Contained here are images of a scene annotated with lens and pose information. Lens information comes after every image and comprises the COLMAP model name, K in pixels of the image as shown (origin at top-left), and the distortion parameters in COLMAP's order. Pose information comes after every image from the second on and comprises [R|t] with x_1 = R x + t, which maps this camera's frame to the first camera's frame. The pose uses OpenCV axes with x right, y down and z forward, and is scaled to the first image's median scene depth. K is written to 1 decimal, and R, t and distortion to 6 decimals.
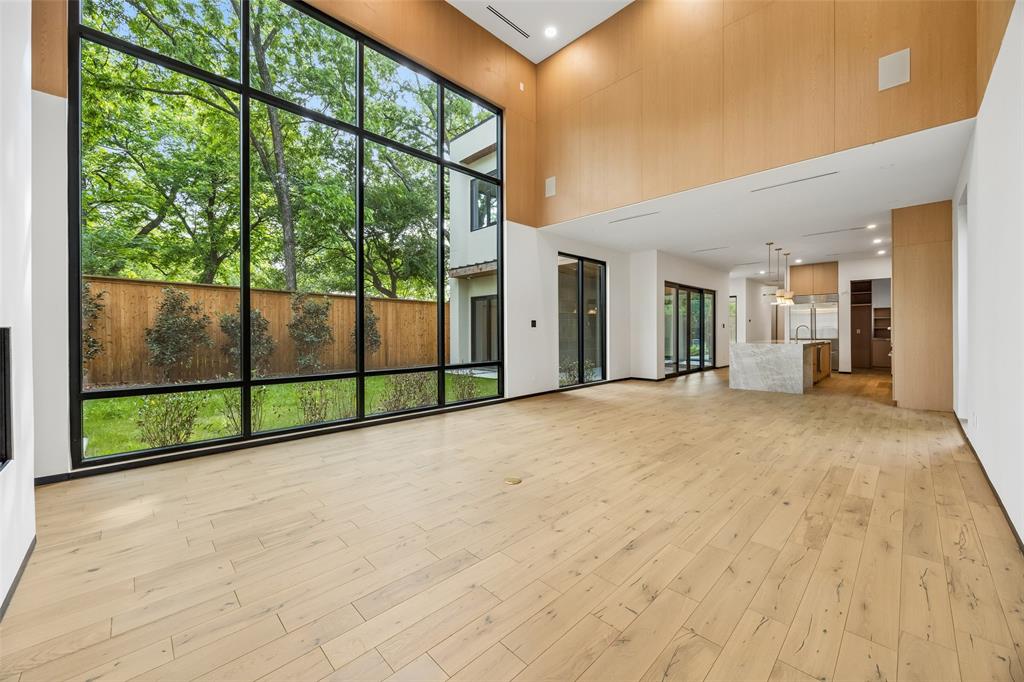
lens RADIAL K [[396.4, 0, 520.0], [0, 396.4, 337.3], [0, 0, 1]] dist [-0.003782, -0.000283]
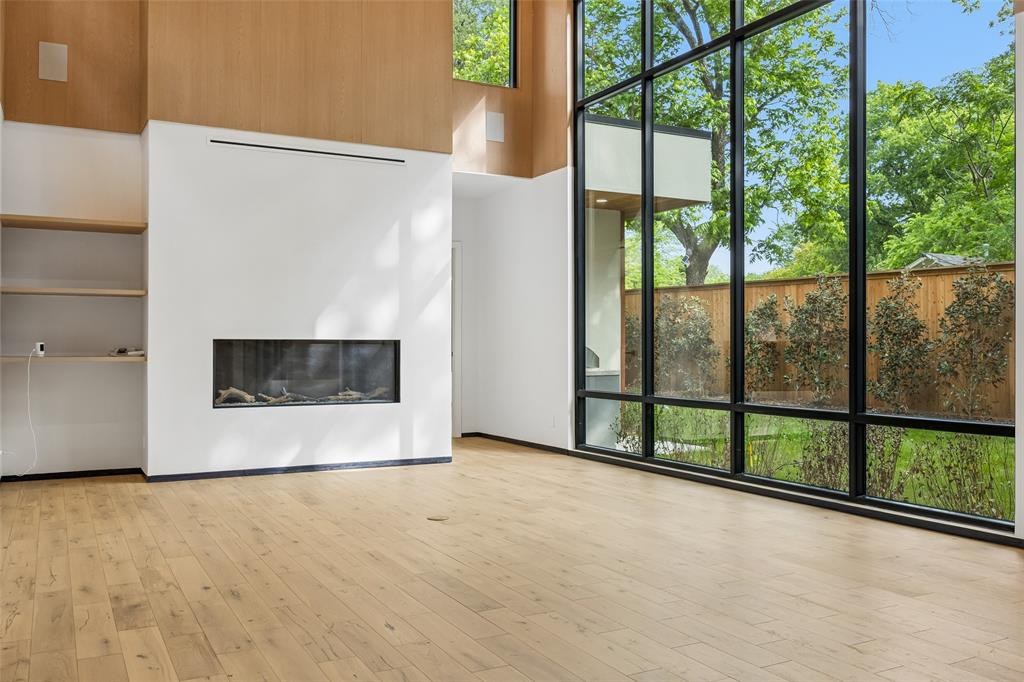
lens RADIAL K [[859.3, 0, 514.9], [0, 859.3, 340.2], [0, 0, 1]] dist [0.010189, 0.007418]
pose [[-0.294679, -0.001625, -0.955595, 1.724867], [-0.004343, 0.999991, -0.000361, -0.024845], [0.955586, 0.004044, -0.294683, 1.718557]]
